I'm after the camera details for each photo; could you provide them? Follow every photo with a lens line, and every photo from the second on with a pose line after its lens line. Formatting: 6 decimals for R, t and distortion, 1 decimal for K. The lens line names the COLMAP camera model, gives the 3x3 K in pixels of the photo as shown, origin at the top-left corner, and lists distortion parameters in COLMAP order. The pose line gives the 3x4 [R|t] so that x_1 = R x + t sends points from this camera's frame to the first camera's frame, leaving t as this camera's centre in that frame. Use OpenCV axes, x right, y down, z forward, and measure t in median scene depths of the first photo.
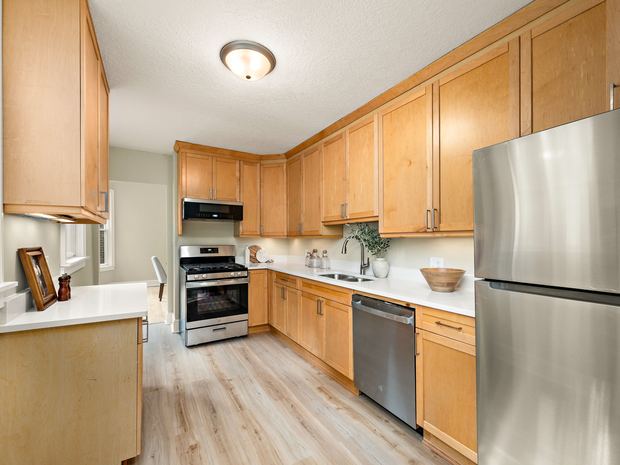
lens RADIAL K [[274.5, 0, 309.6], [0, 274.5, 235.7], [0, 0, 1]] dist [0.000802, 0.000238]
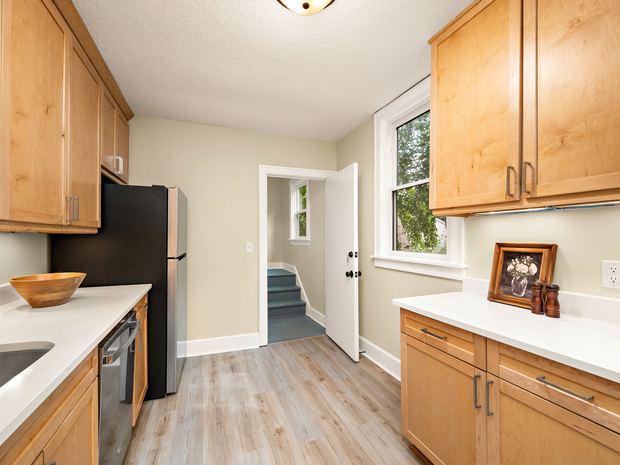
lens RADIAL K [[274.5, 0, 309.6], [0, 274.5, 235.7], [0, 0, 1]] dist [0.000802, 0.000238]
pose [[-0.986767, 0.002918, 0.162119, -0.293106], [0.000135, 0.999852, -0.017180, 0.023296], [-0.162145, -0.016930, -0.986622, 1.443520]]
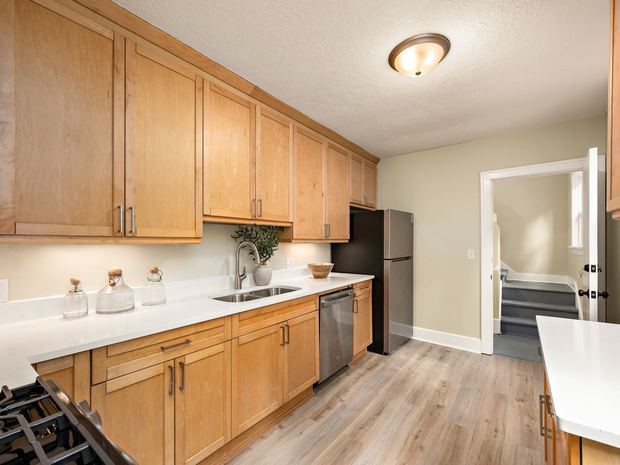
lens RADIAL K [[278.6, 0, 309.9], [0, 278.6, 241.6], [0, 0, 1]] dist [0.000472, 0.000100]
pose [[-0.373189, 0.006146, 0.927735, -0.827798], [-0.008047, 0.999919, -0.009861, 0.012274], [-0.927720, -0.011145, -0.373109, 1.451371]]
